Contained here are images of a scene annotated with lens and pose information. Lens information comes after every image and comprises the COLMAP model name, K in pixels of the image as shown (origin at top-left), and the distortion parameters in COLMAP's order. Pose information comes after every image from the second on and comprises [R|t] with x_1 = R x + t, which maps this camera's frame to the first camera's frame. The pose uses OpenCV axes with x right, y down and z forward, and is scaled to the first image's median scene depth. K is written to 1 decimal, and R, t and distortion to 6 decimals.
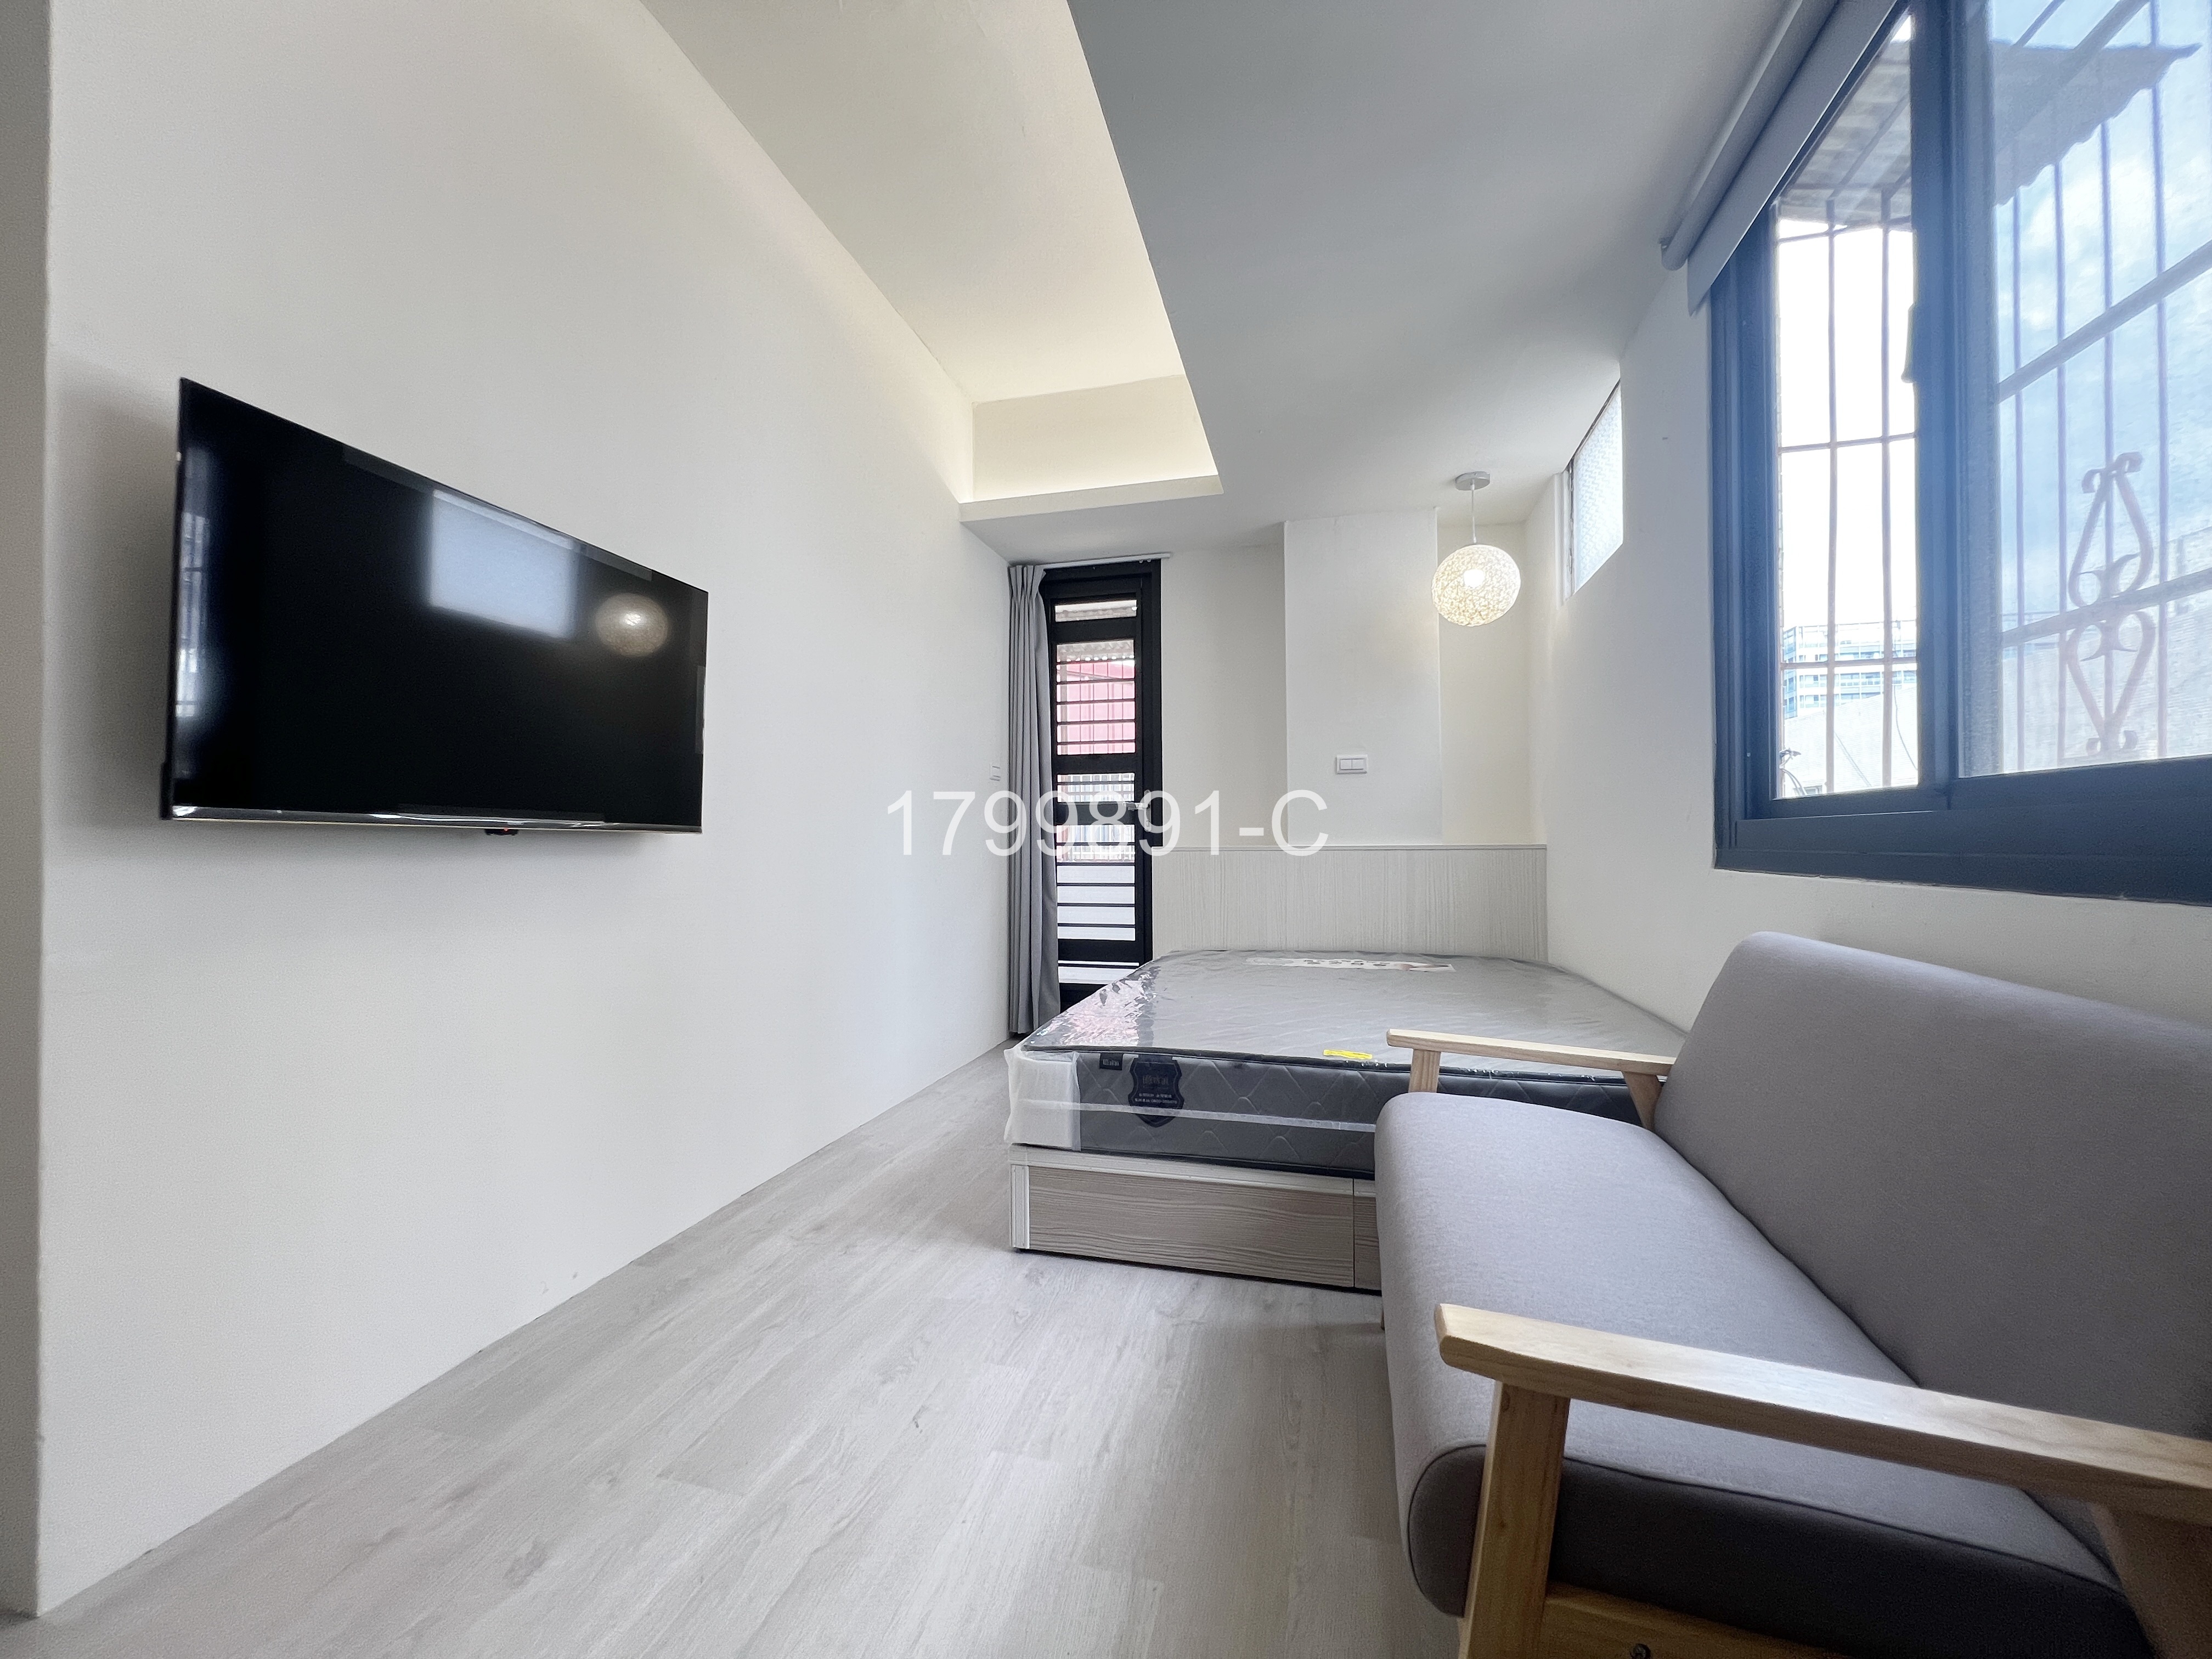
lens RADIAL K [[902.9, 0, 1109.7], [0, 902.9, 841.3], [0, 0, 1]] dist [0.000537, 0.000490]
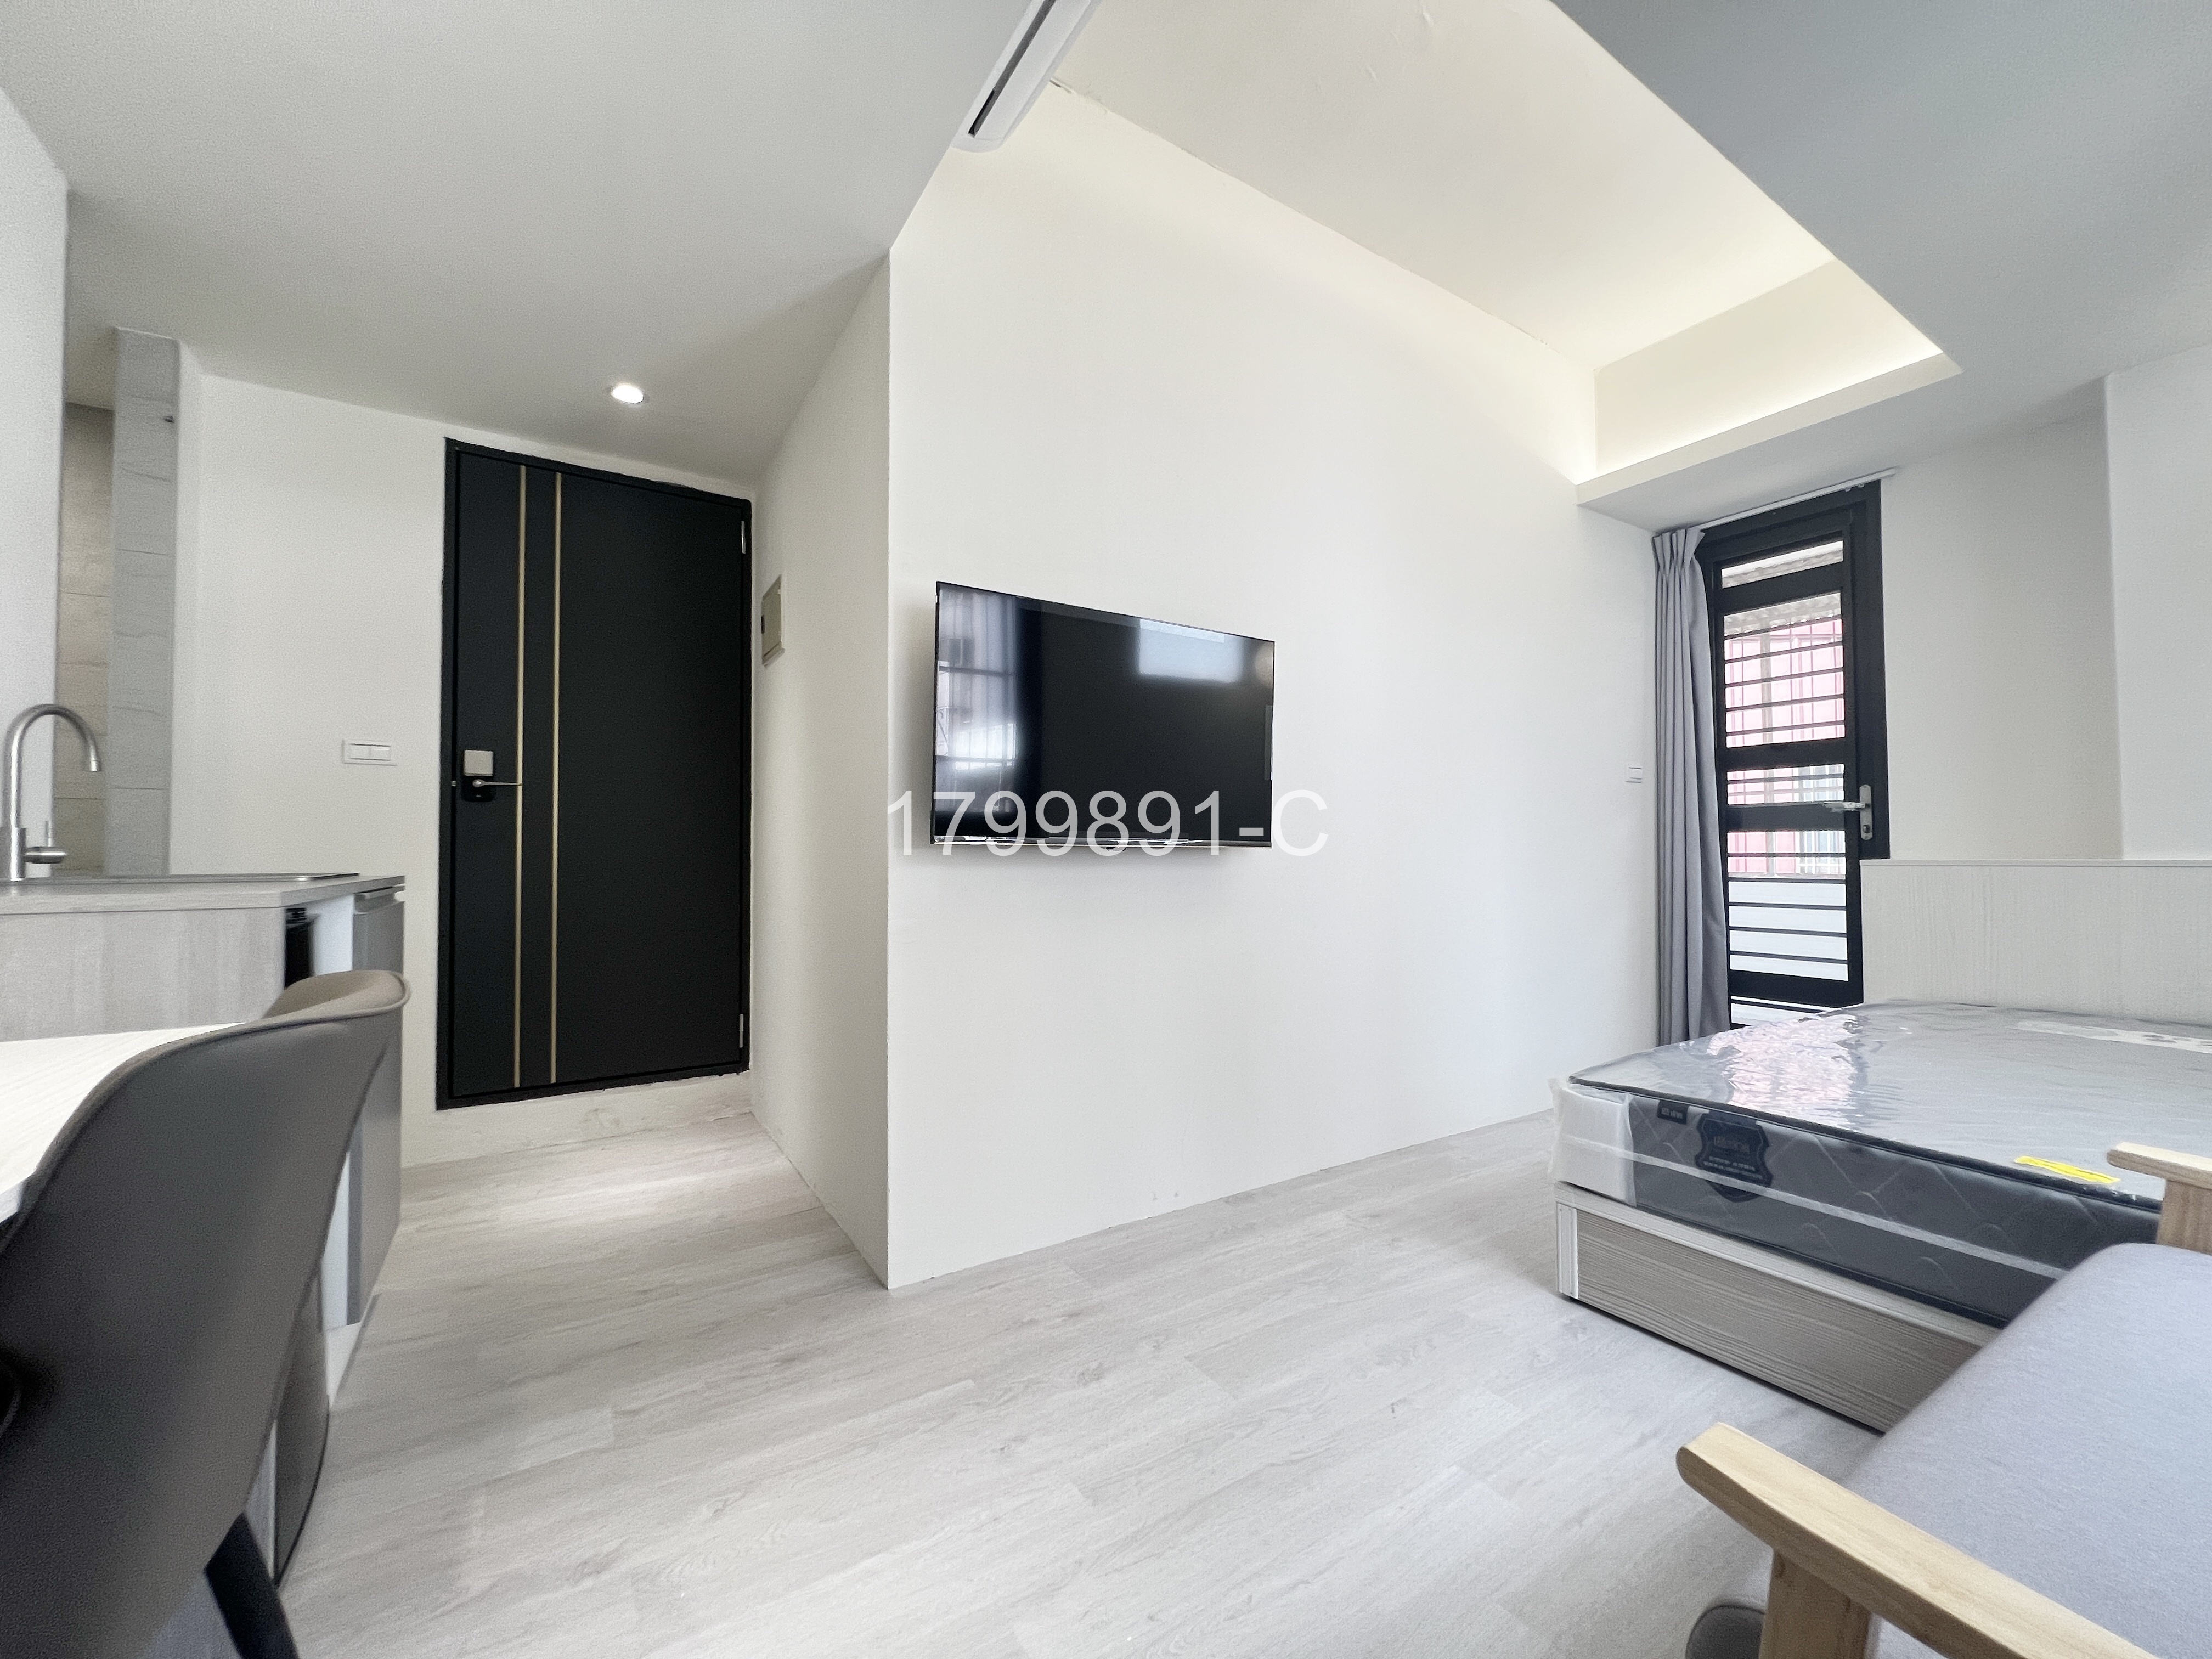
lens RADIAL K [[887.5, 0, 1077.7], [0, 887.5, 838.6], [0, 0, 1]] dist [0.001212, 0.000279]
pose [[0.720469, -0.010487, -0.693408, 0.177066], [0.002461, 0.999918, -0.012566, -0.007361], [0.693483, 0.007347, 0.720435, -0.006097]]
